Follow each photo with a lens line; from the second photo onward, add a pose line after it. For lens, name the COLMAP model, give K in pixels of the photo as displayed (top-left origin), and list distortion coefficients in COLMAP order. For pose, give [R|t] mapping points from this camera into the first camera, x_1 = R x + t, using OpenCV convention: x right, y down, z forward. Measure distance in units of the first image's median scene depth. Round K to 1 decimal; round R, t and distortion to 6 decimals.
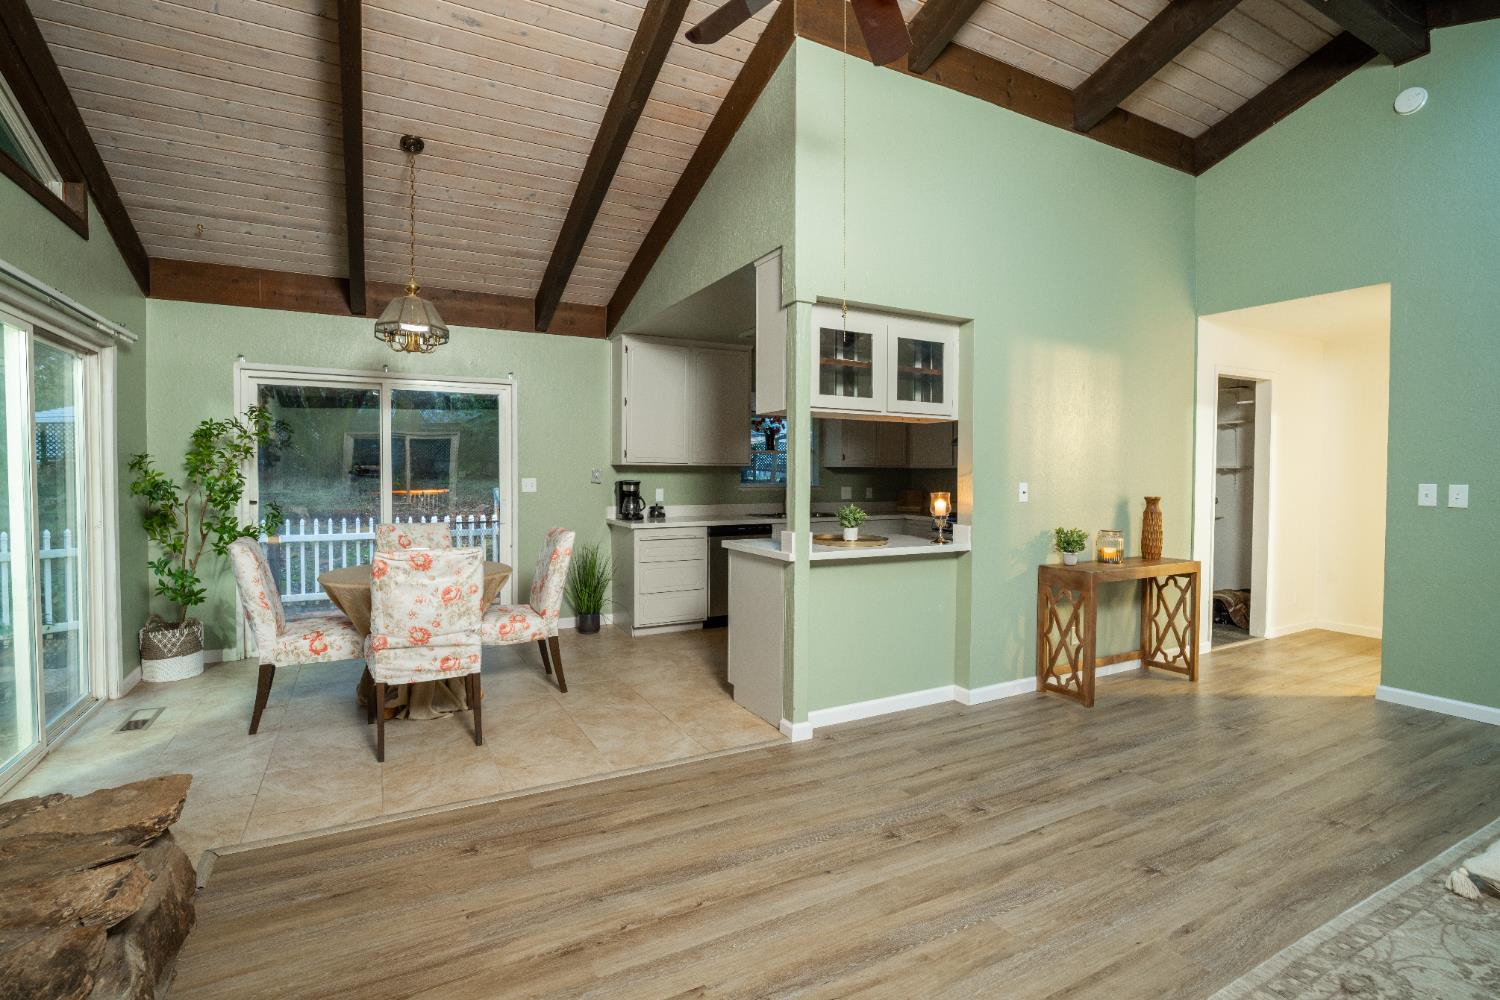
lens RADIAL K [[710.3, 0, 741.9], [0, 710.3, 503.2], [0, 0, 1]] dist [-0.023661, 0.002914]
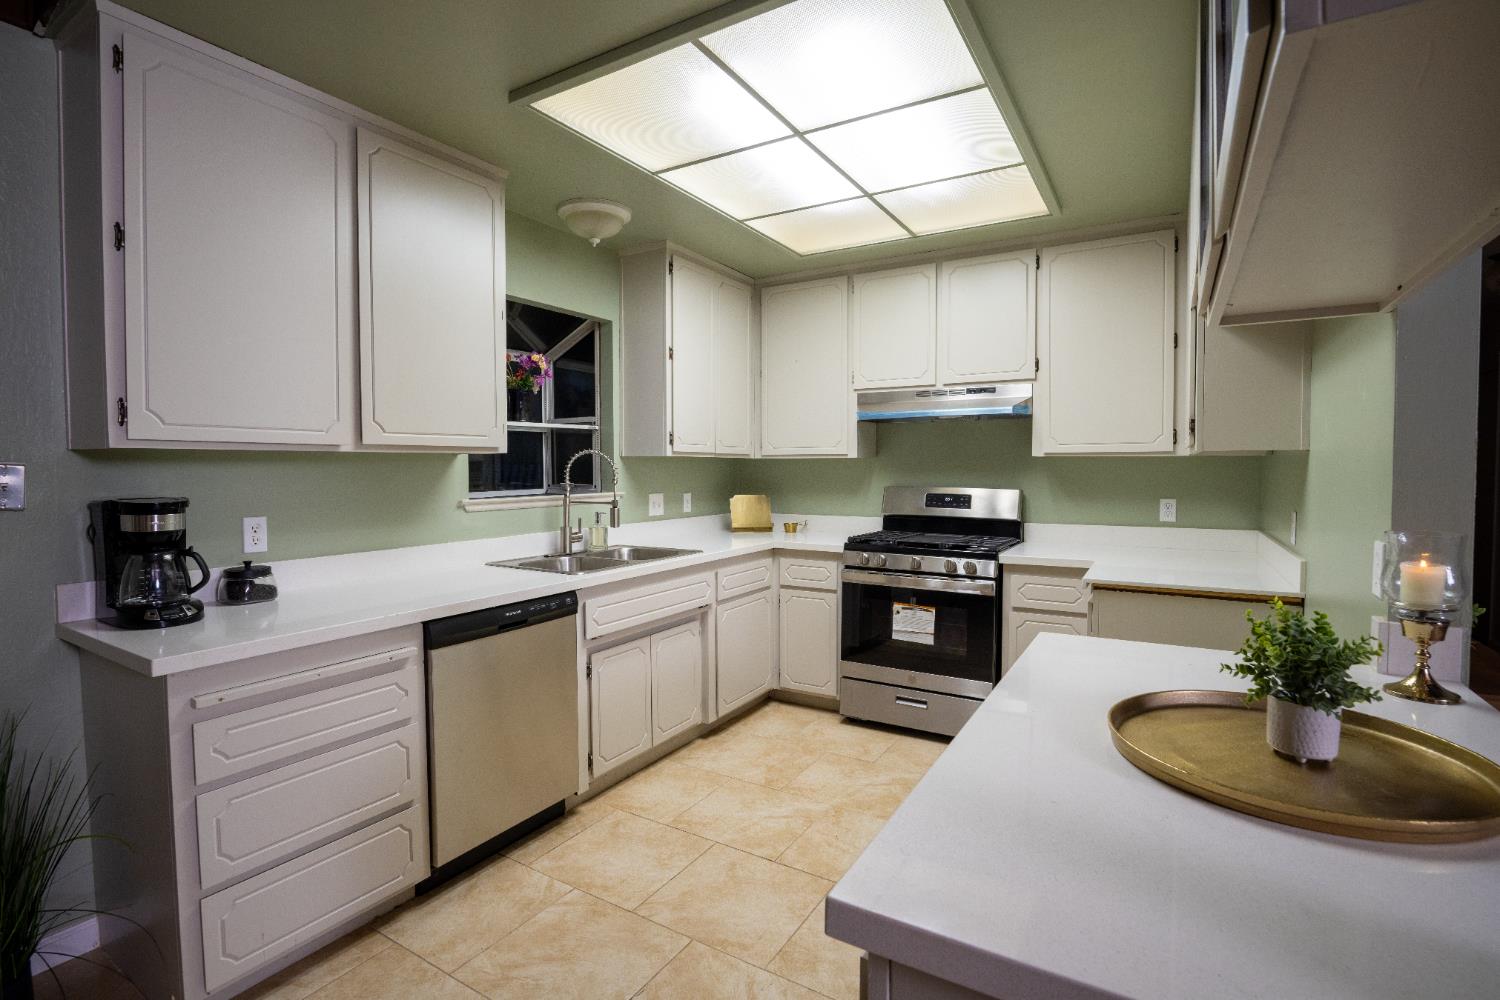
lens RADIAL K [[710.3, 0, 750.0], [0, 710.3, 493.9], [0, 0, 1]] dist [-0.023661, 0.002914]
pose [[0.860727, -0.024530, 0.508475, -0.121317], [0.022193, 0.999697, 0.010660, -0.045987], [-0.508582, 0.002109, 0.861011, 0.856363]]
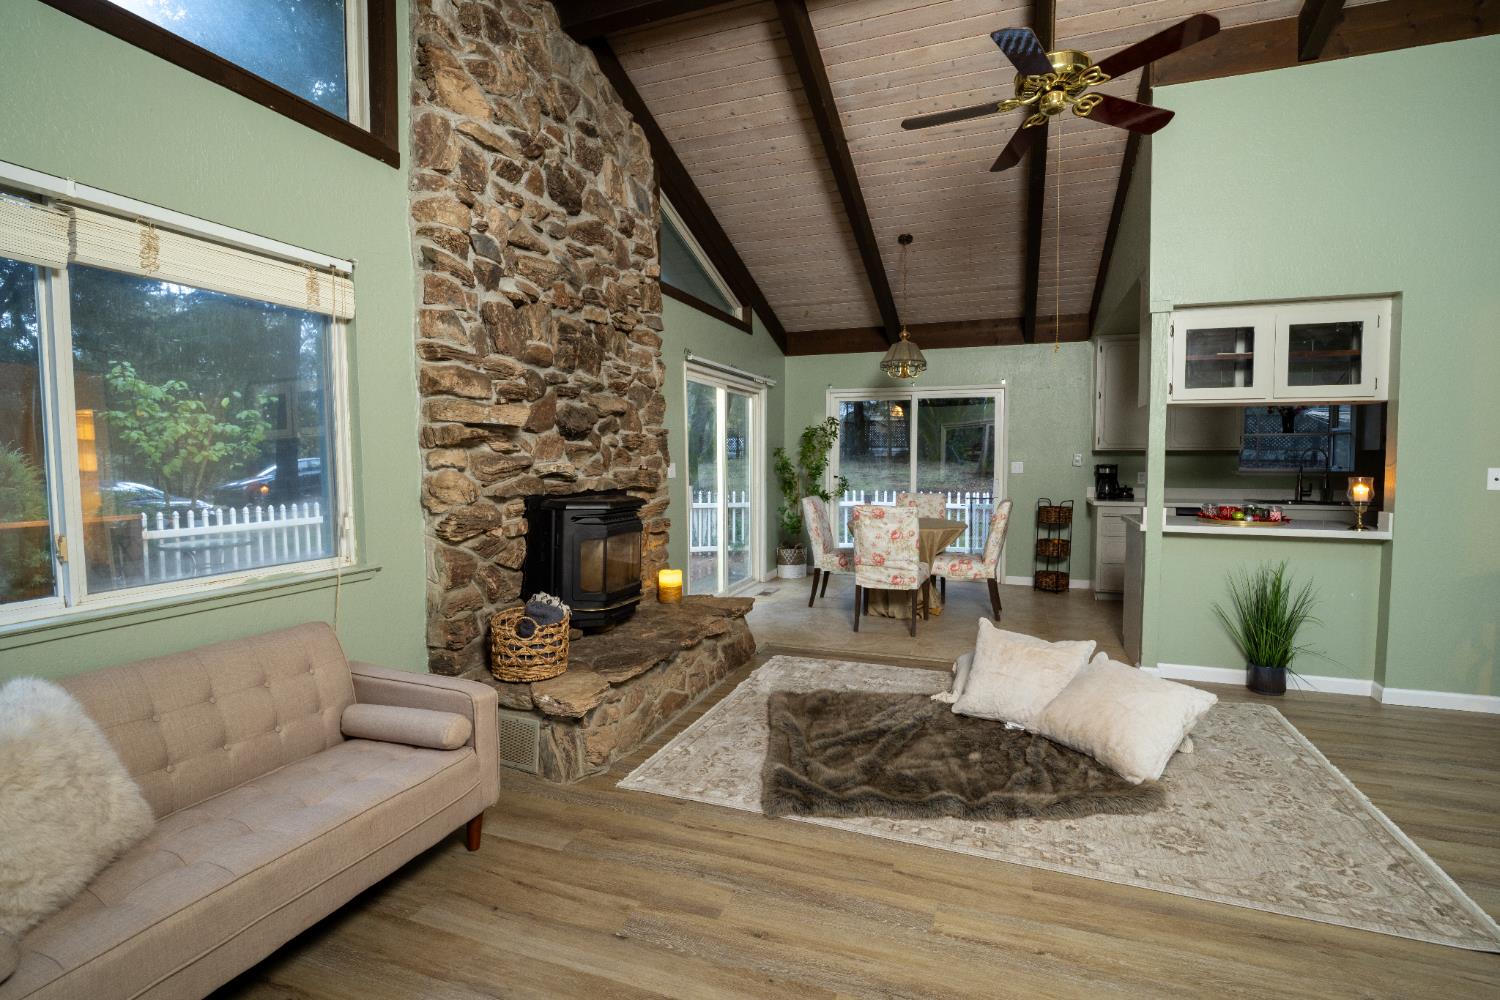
lens RADIAL K [[710.3, 0, 753.5], [0, 710.3, 492.3], [0, 0, 1]] dist [-0.023661, 0.002914]
pose [[0.669763, 0.031018, -0.741927, 0.434978], [-0.024587, 0.999506, 0.019591, 0.007510], [0.742168, 0.005120, 0.670195, -0.240711]]
